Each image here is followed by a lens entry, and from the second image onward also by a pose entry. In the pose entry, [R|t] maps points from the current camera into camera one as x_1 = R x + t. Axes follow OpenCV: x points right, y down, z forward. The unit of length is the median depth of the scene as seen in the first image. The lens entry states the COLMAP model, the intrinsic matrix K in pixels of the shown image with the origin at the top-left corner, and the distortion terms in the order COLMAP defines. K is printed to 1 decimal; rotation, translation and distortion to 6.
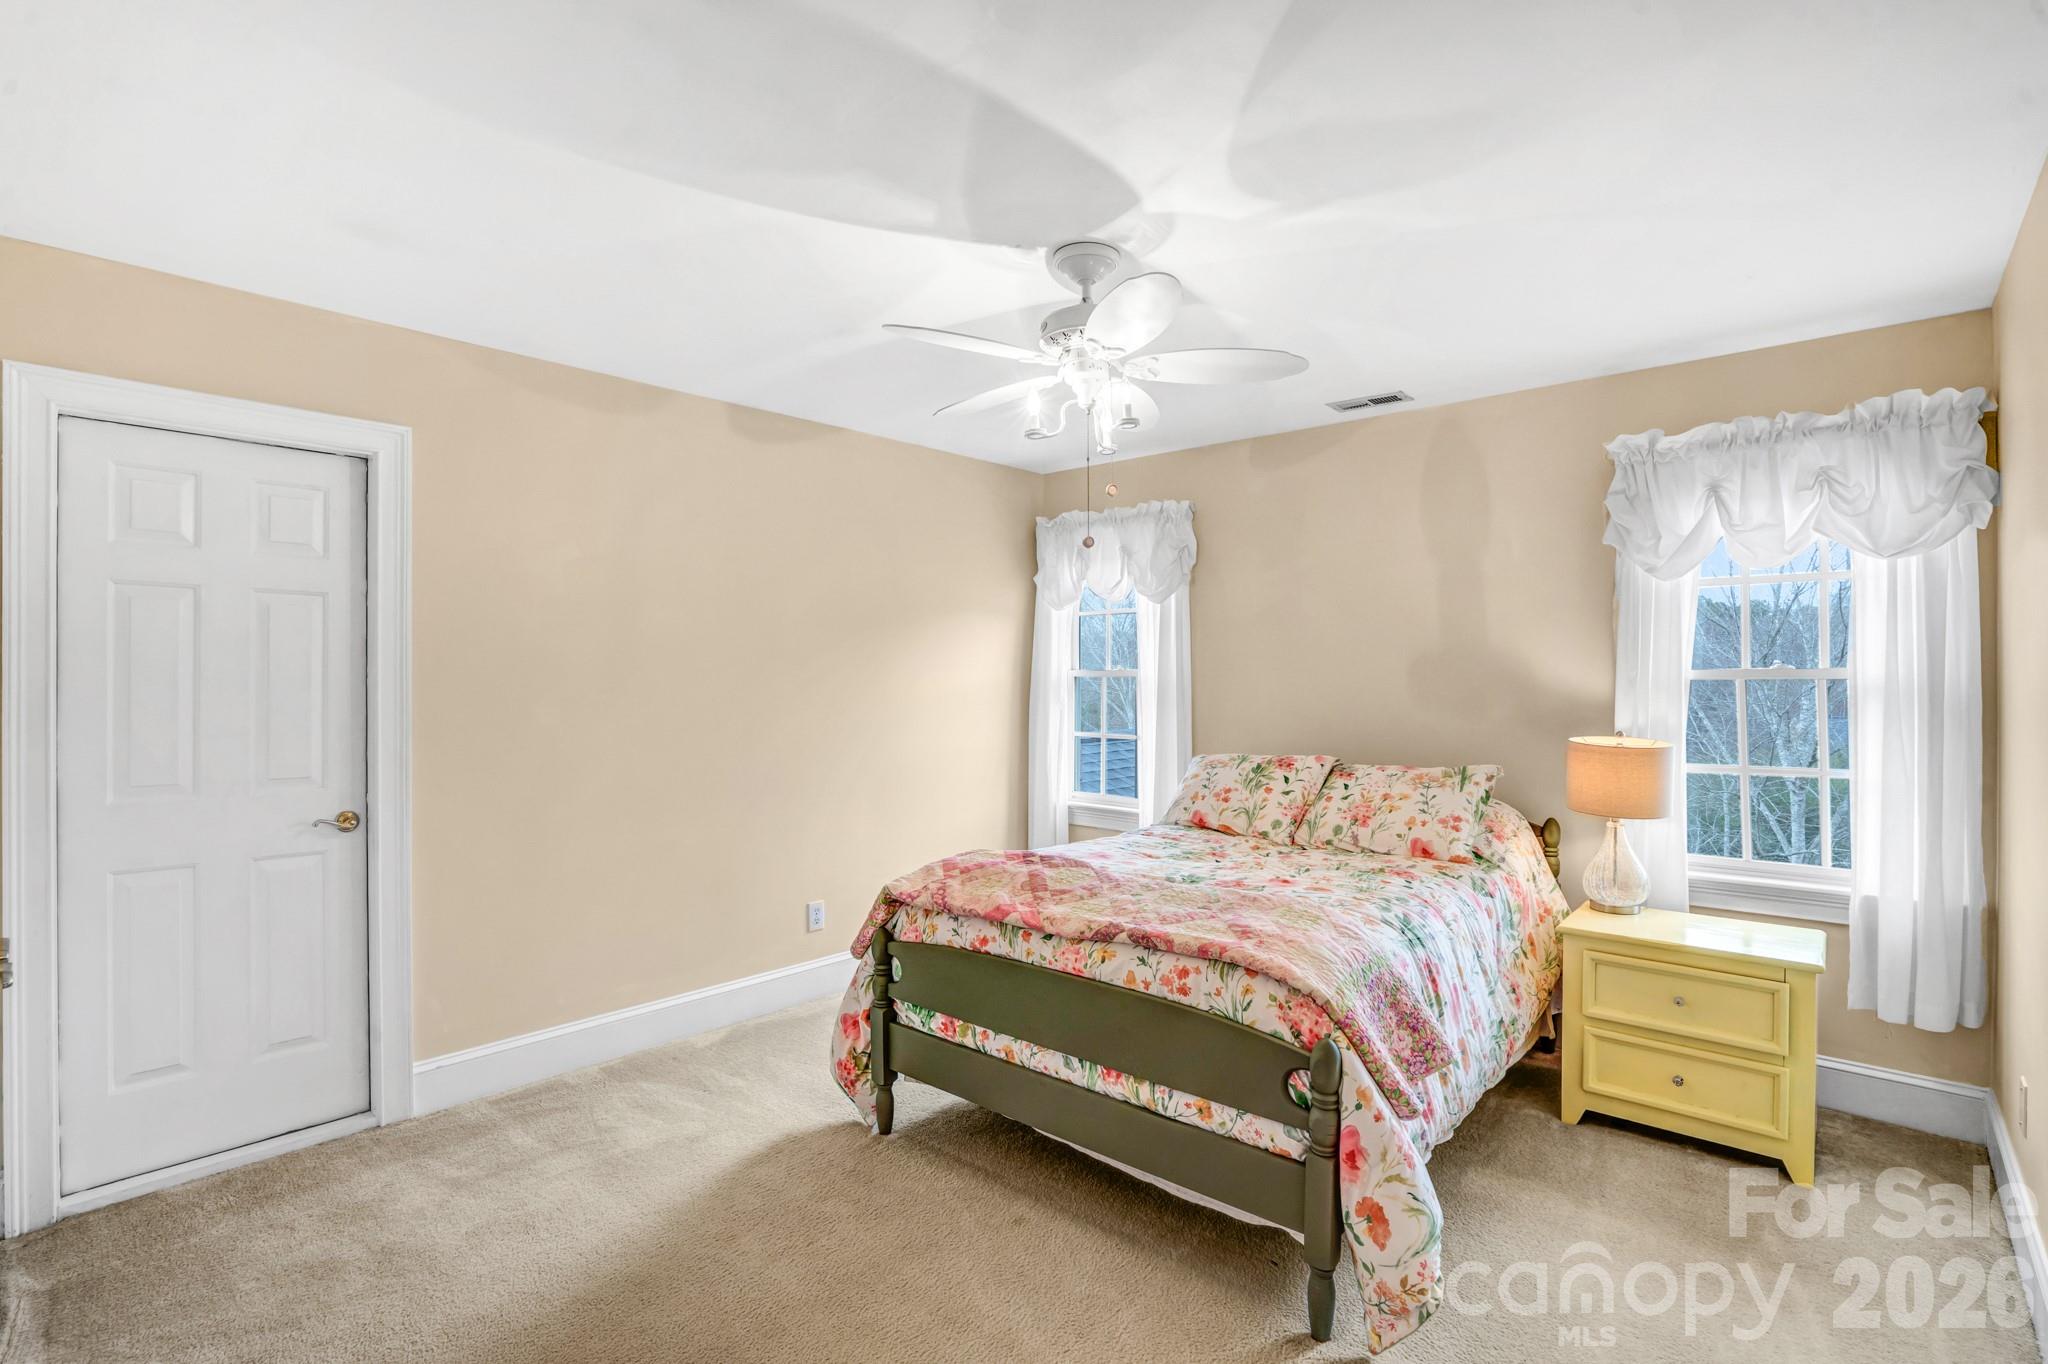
lens RADIAL K [[951.0, 0, 1024.0], [0, 951.0, 682.0], [0, 0, 1]] dist [-0.059737, 0.022669]
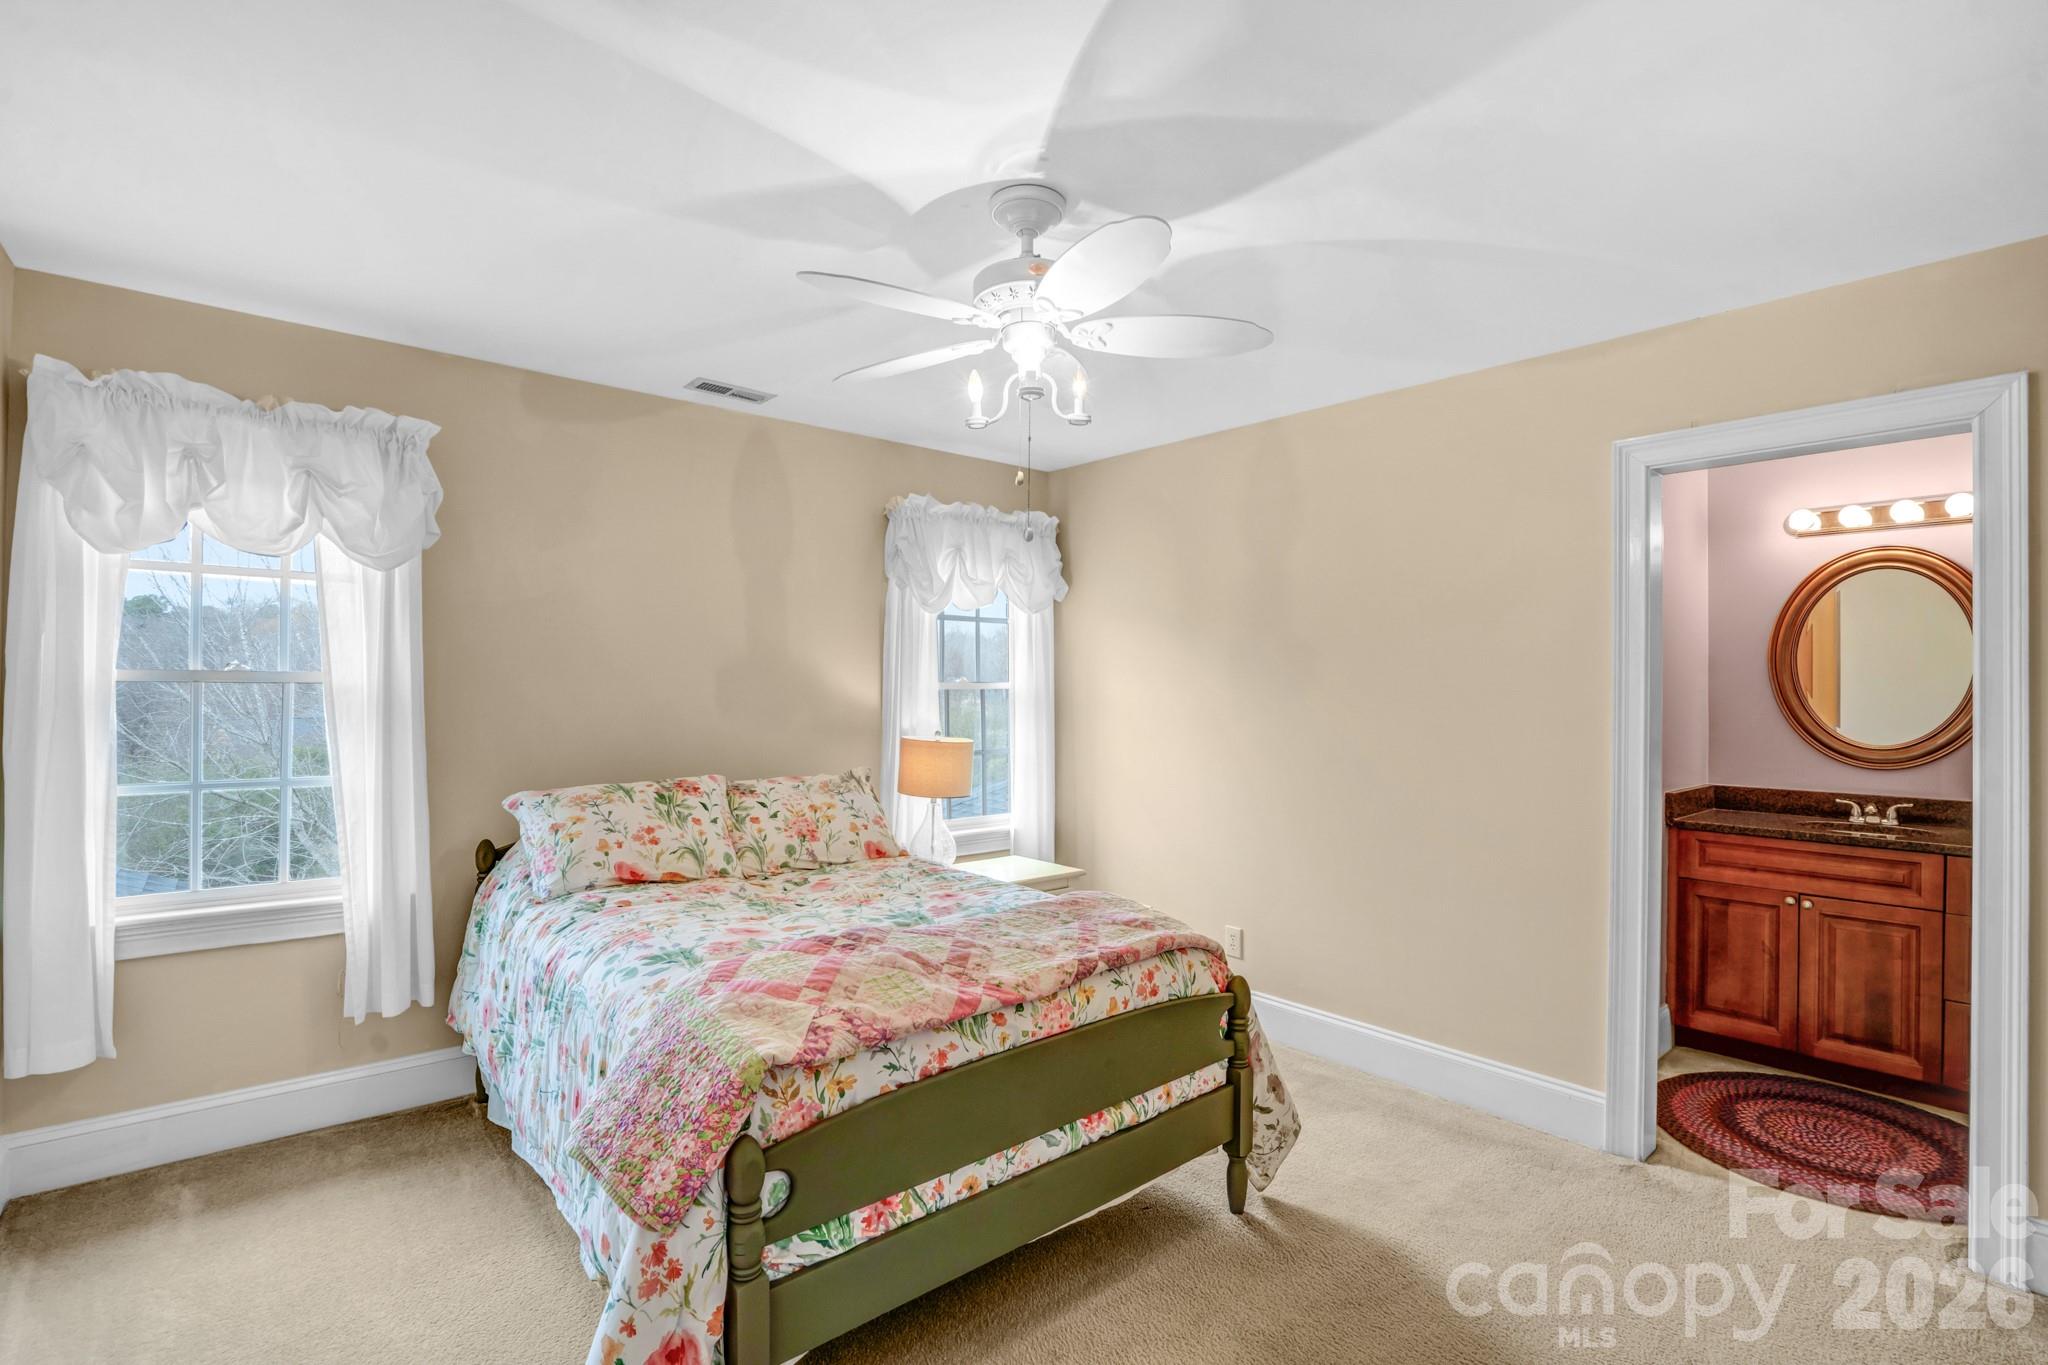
lens RADIAL K [[951.0, 0, 1024.0], [0, 951.0, 682.5], [0, 0, 1]] dist [-0.059737, 0.022669]
pose [[0.140963, 0.005143, 0.990001, -0.731624], [-0.002924, 0.999984, -0.004778, -0.007982], [-0.990011, -0.002221, 0.140976, 0.820751]]
